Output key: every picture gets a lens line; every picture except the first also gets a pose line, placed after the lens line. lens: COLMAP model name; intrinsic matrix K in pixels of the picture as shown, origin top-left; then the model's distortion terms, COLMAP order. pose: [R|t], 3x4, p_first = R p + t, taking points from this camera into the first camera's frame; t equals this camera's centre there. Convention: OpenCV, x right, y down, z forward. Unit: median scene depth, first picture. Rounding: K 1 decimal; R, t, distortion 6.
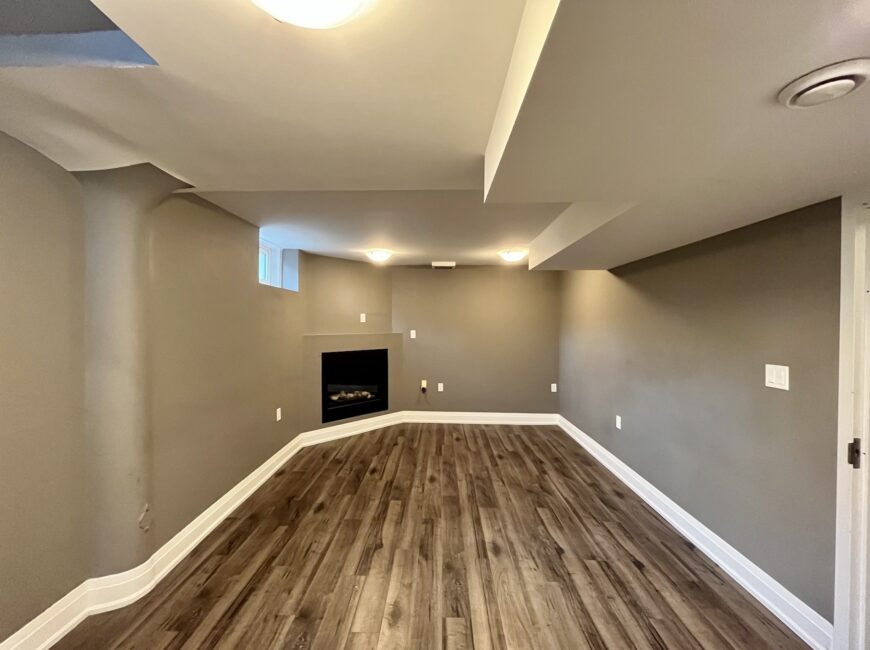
lens RADIAL K [[358.3, 0, 425.8], [0, 358.3, 315.3], [0, 0, 1]] dist [-0.002866, 0.000156]
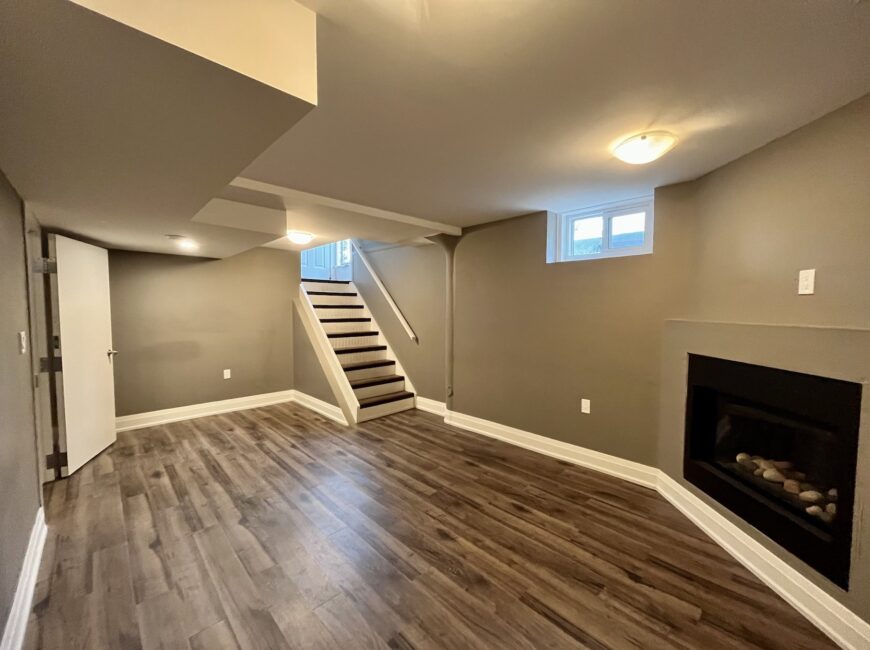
lens RADIAL K [[358.3, 0, 444.1], [0, 358.3, 326.1], [0, 0, 1]] dist [-0.002866, 0.000156]
pose [[-0.684804, 0.030549, -0.728087, 0.572821], [0.008014, 0.999376, 0.034393, 0.062762], [0.728683, 0.017718, -0.684622, 1.703287]]
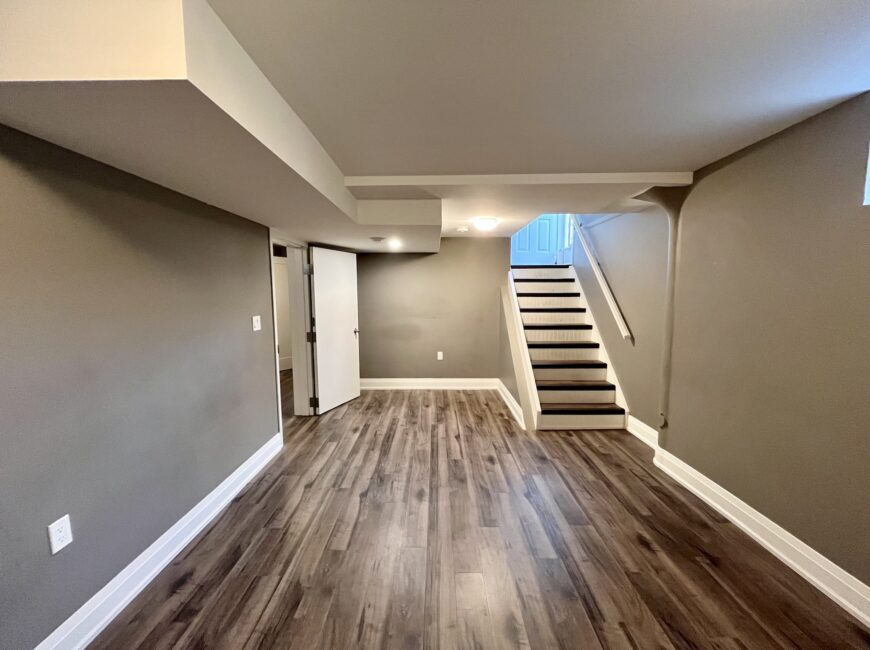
lens RADIAL K [[358.3, 0, 425.8], [0, 358.3, 325.3], [0, 0, 1]] dist [-0.002866, 0.000156]
pose [[-0.999919, 0.002255, -0.012531, 0.157726], [0.001350, 0.997419, 0.071789, 0.042833], [0.012660, 0.071767, -0.997341, 1.687483]]
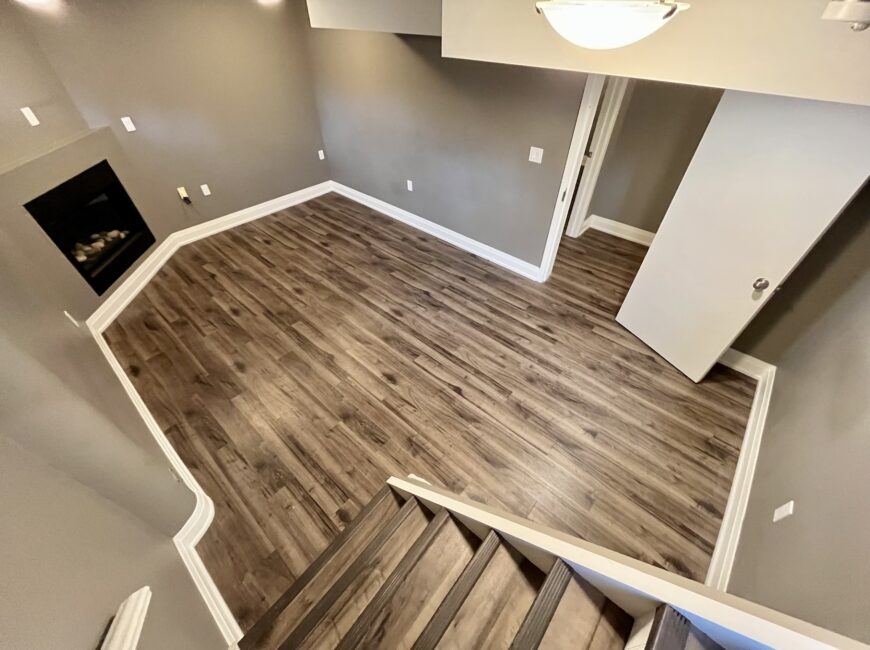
lens RADIAL K [[358.3, 0, 446.6], [0, 358.3, 332.2], [0, 0, 1]] dist [-0.002866, 0.000156]
pose [[0.630993, -0.535977, 0.560870, -0.447138], [-0.013081, 0.715515, 0.698475, -0.264111], [-0.775678, -0.448070, 0.444474, 0.123202]]
